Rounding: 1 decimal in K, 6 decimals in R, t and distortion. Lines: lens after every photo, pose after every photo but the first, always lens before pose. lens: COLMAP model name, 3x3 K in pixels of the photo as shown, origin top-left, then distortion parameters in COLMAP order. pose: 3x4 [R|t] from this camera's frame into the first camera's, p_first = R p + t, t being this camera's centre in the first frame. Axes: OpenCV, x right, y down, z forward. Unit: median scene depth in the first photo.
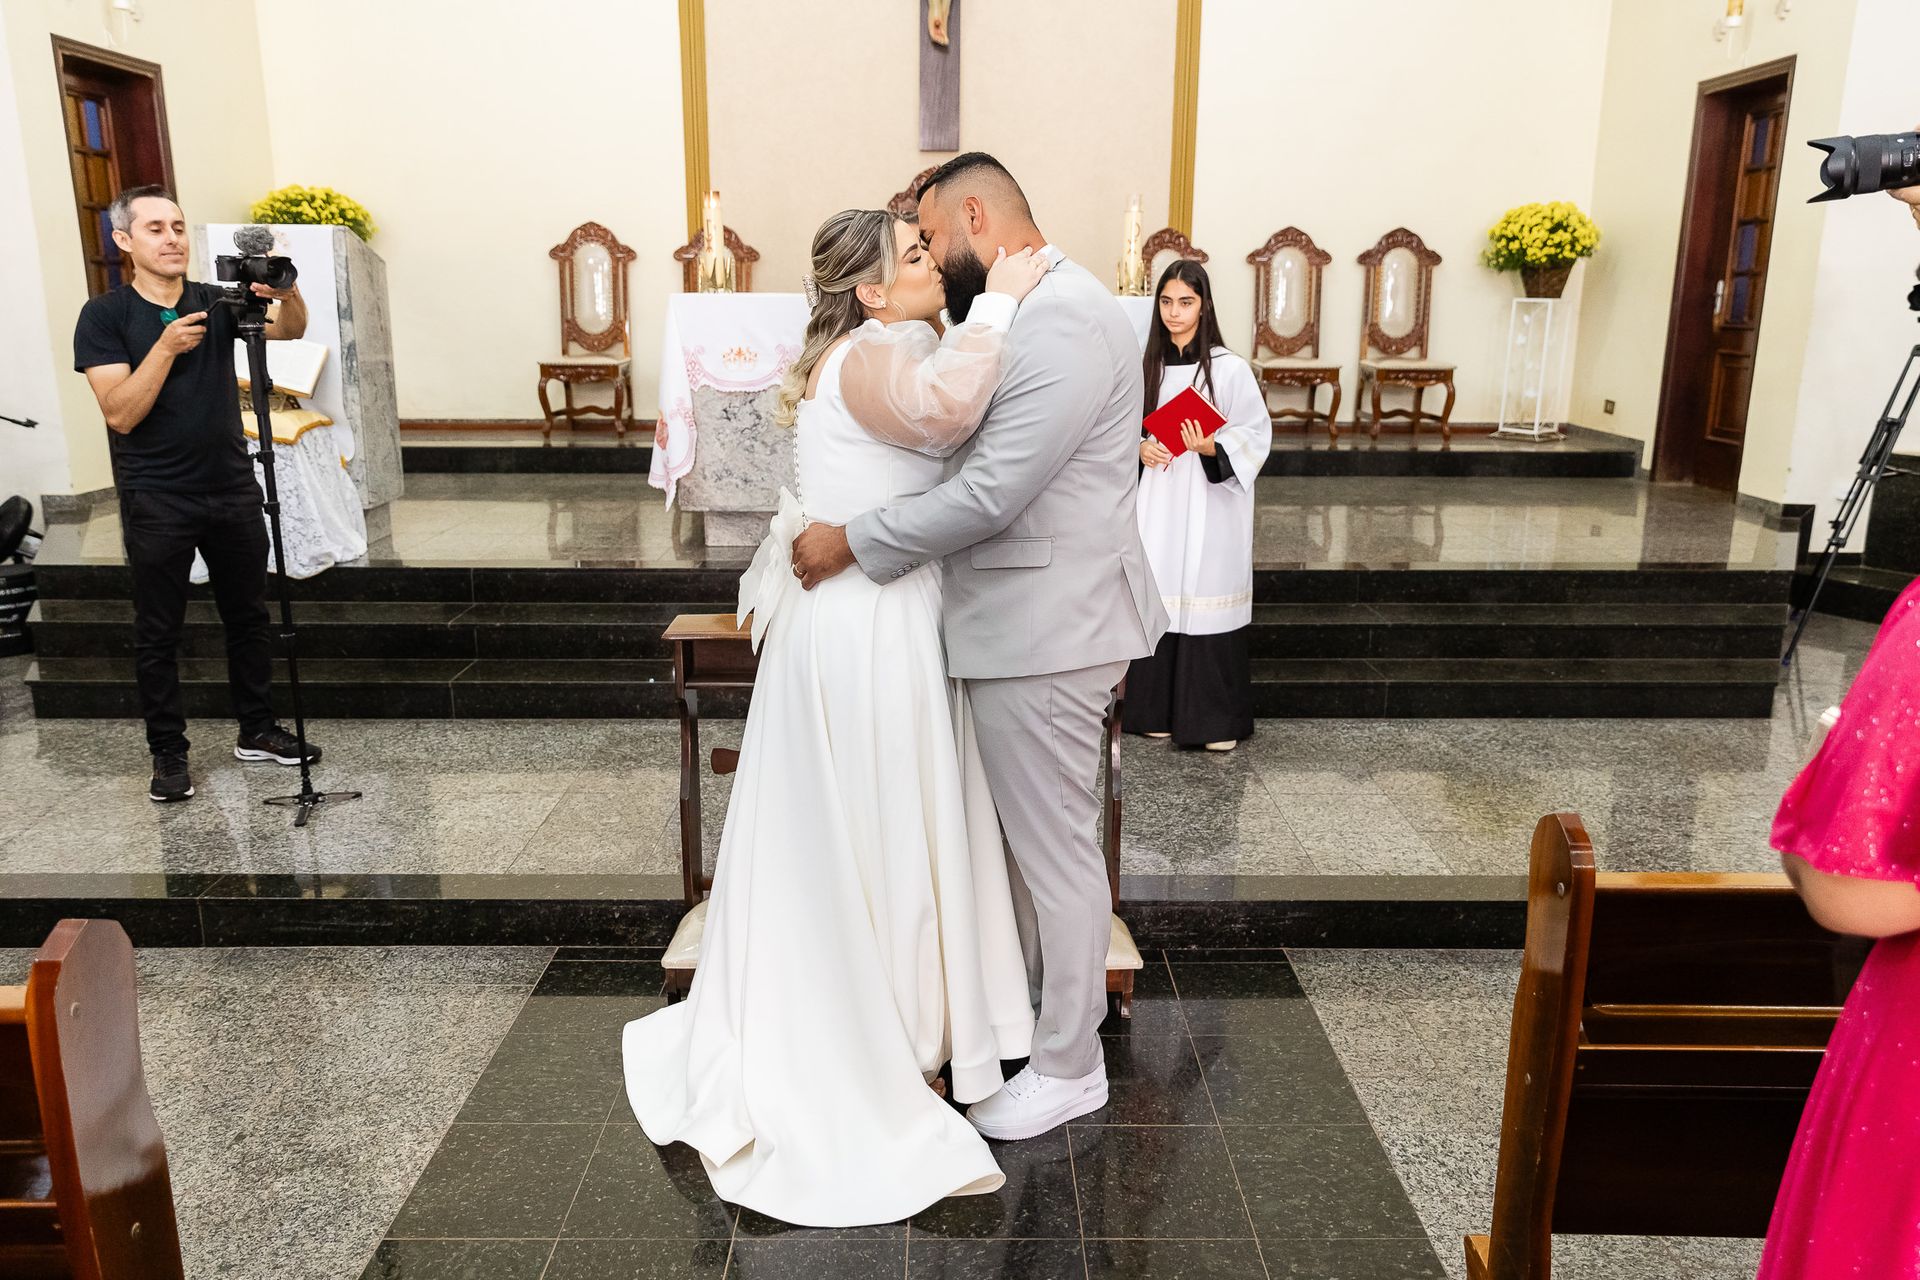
lens RADIAL K [[1400.7, 0, 967.4], [0, 1400.7, 625.5], [0, 0, 1]] dist [-0.002826, 0.007887]
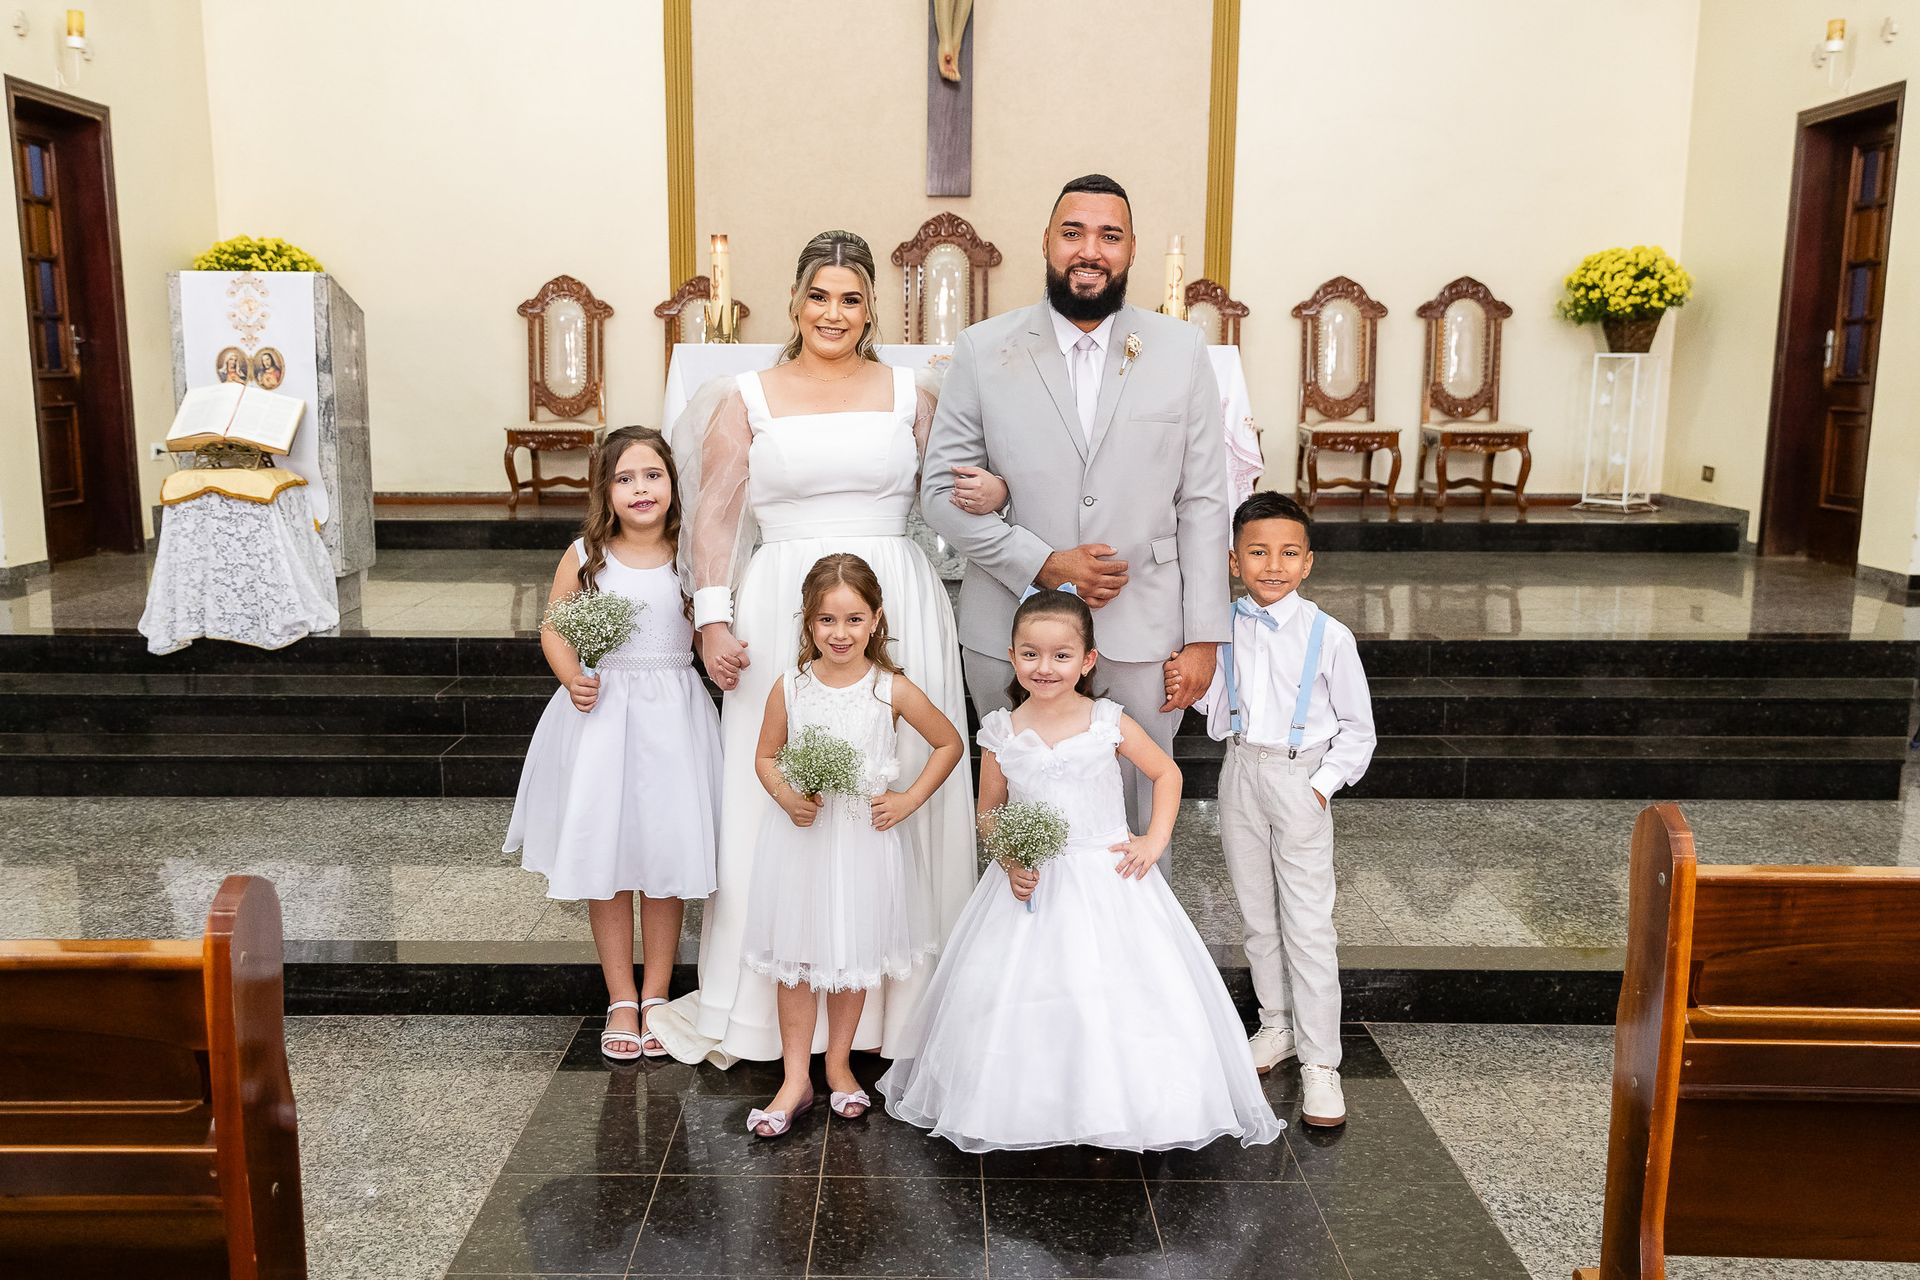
lens RADIAL K [[1654.2, 0, 915.6], [0, 1654.2, 646.7], [0, 0, 1]] dist [0.017765, -0.005961]
pose [[0.999782, -0.000753, -0.020858, -0.023145], [-0.000659, 0.997713, -0.067582, 0.027986], [0.020862, 0.067581, 0.997496, -0.056489]]
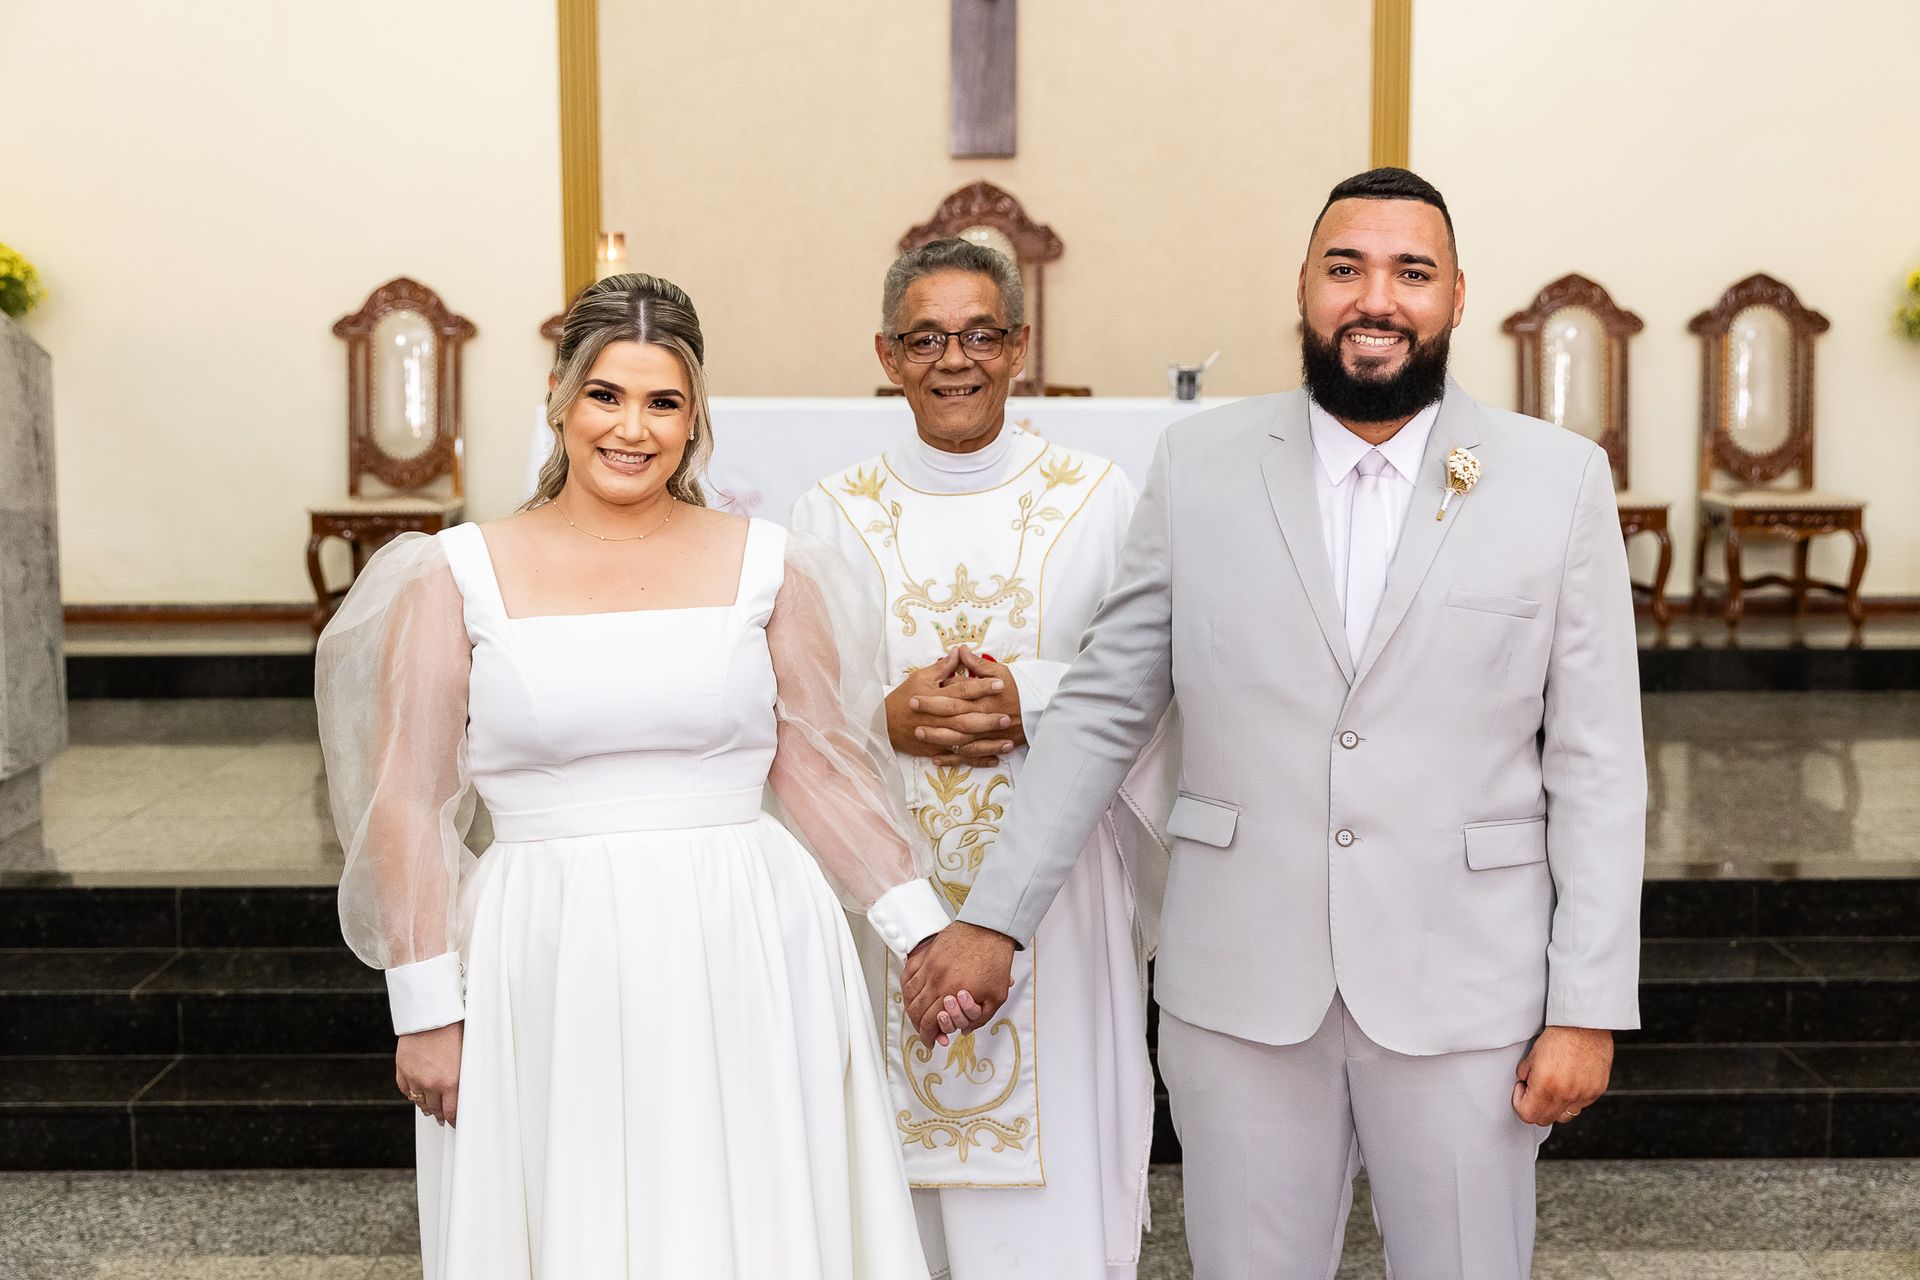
lens RADIAL K [[2304.8, 0, 978.3], [0, 2304.8, 604.0], [0, 0, 1]] dist [0.001467, -0.003771]
pose [[0.999907, -0.008221, -0.010858, -0.015597], [0.006738, 0.991466, -0.130191, -0.023159], [0.011836, 0.130105, 0.991430, 0.051271]]
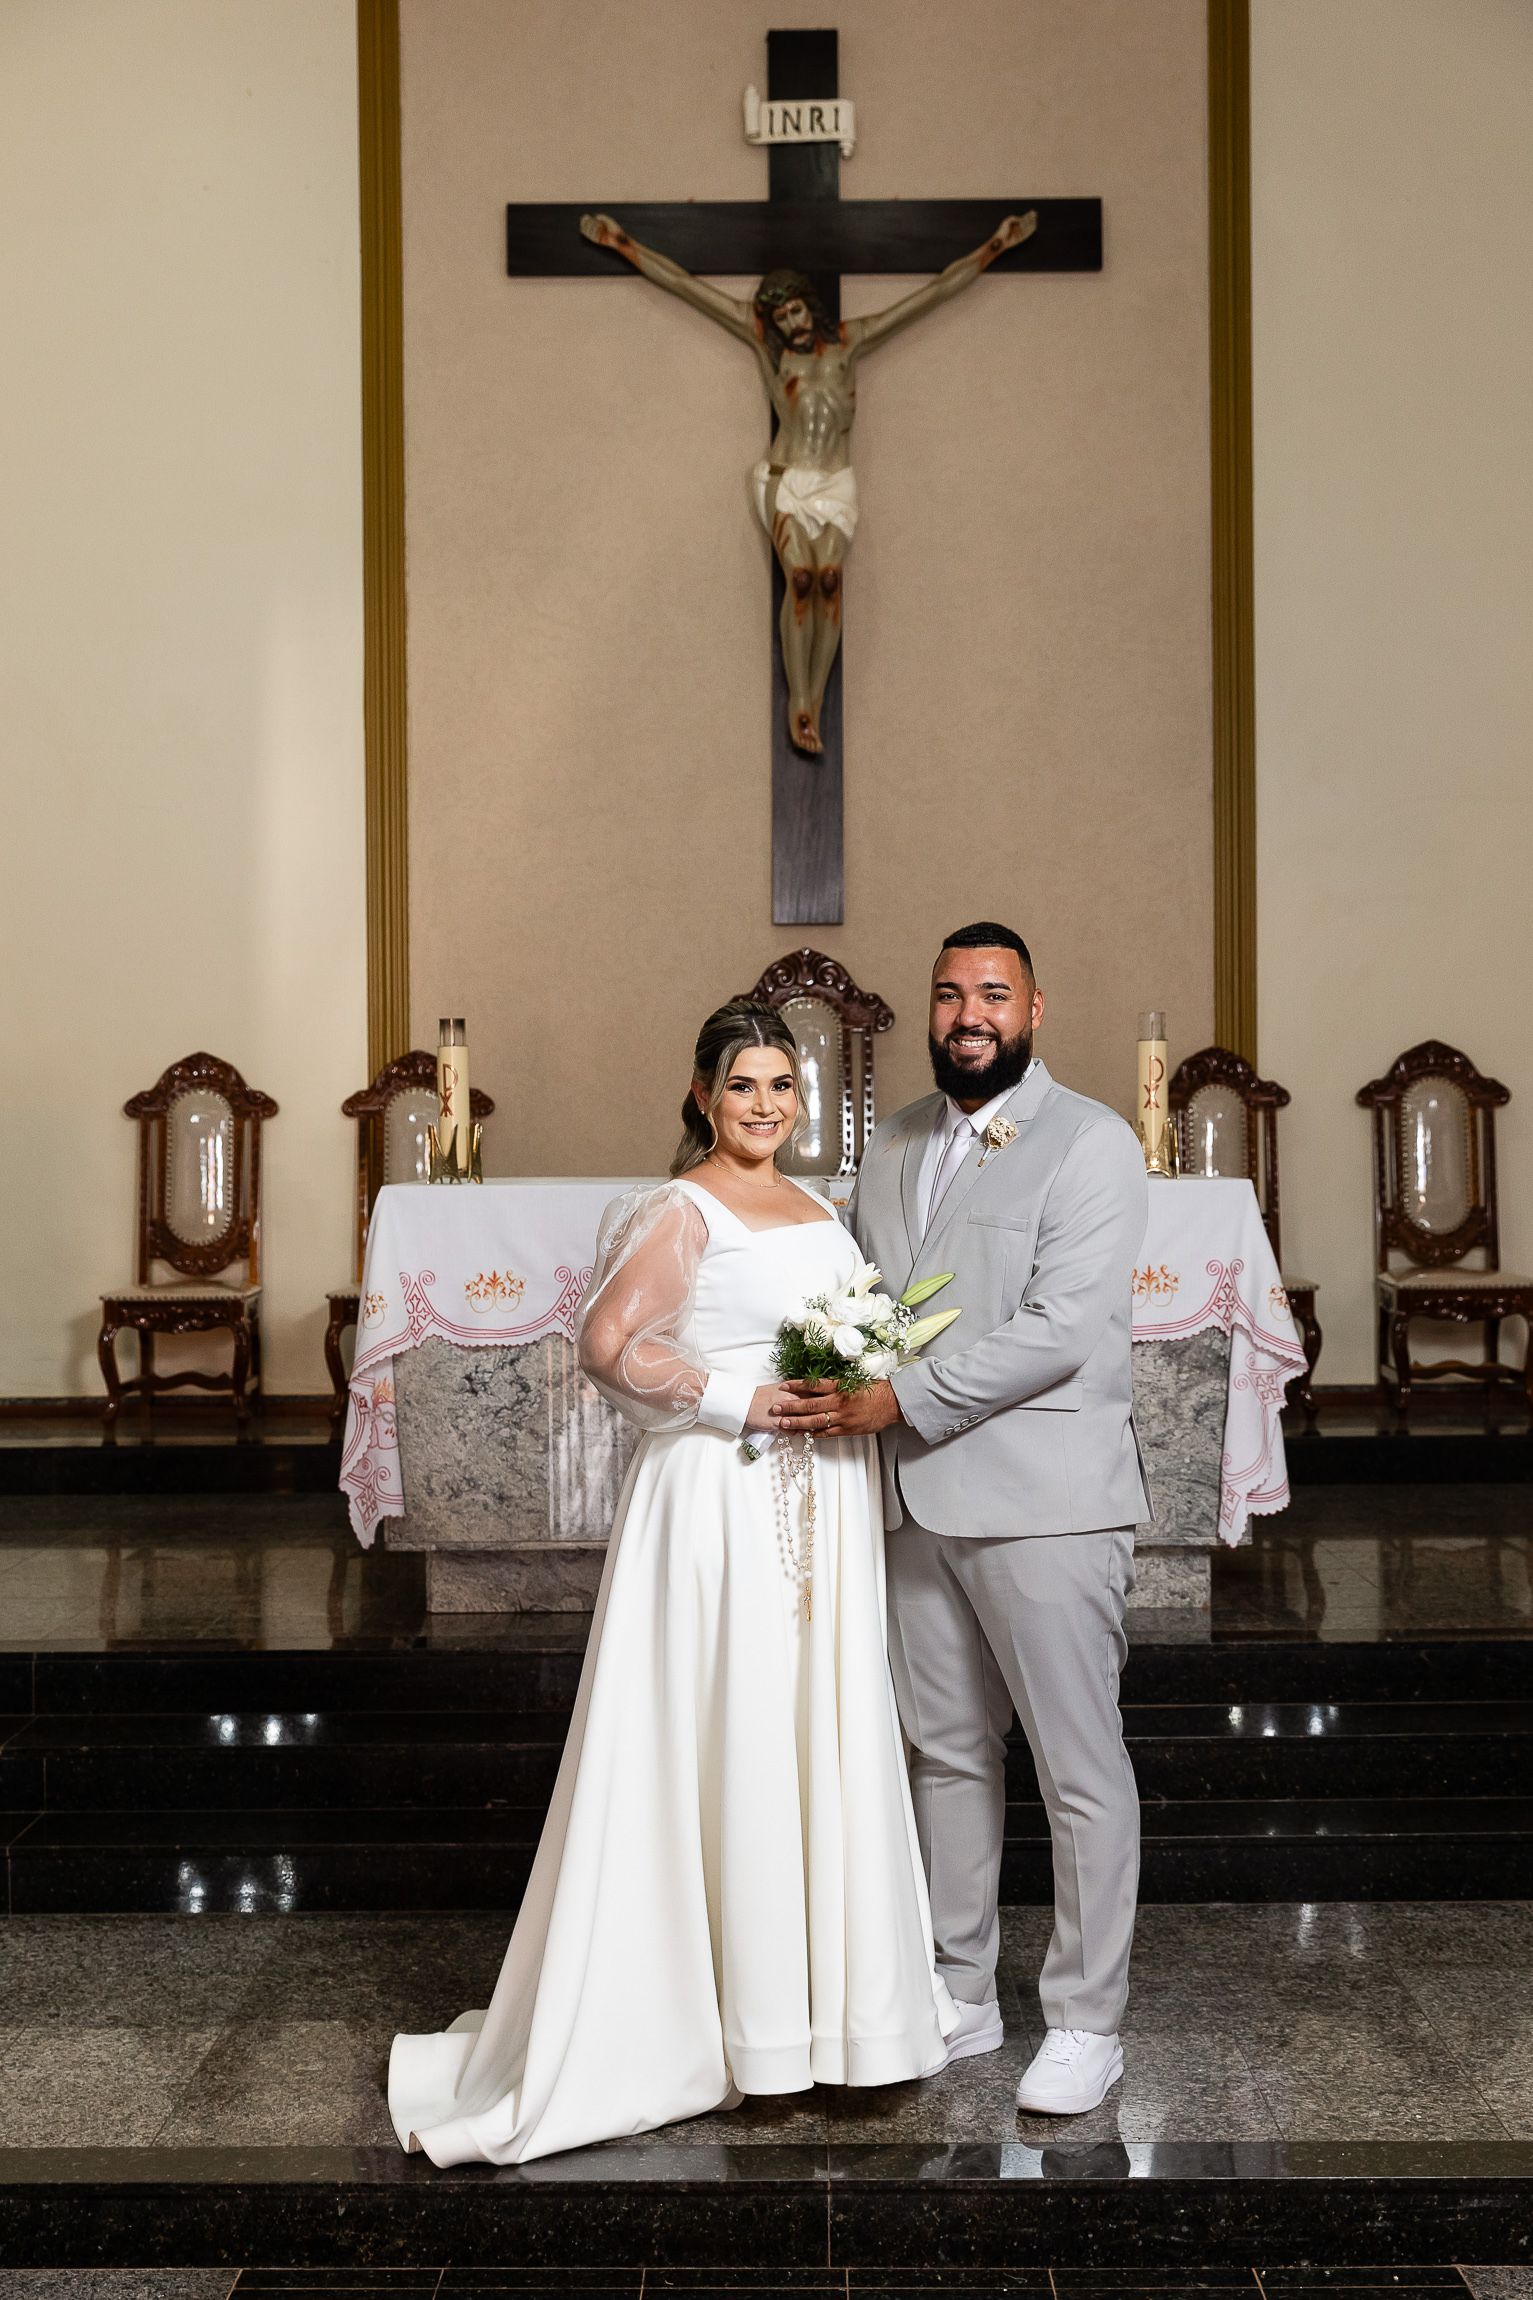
lens RADIAL K [[2871.5, 0, 762.1], [0, 2871.5, 1118.0], [0, 0, 1]] dist [0.007804, 0.011488]
pose [[0.999632, -0.015424, -0.022297, -0.016654], [0.009670, 0.971149, -0.238279, 0.022600], [0.025329, 0.237976, 0.970941, -0.150361]]
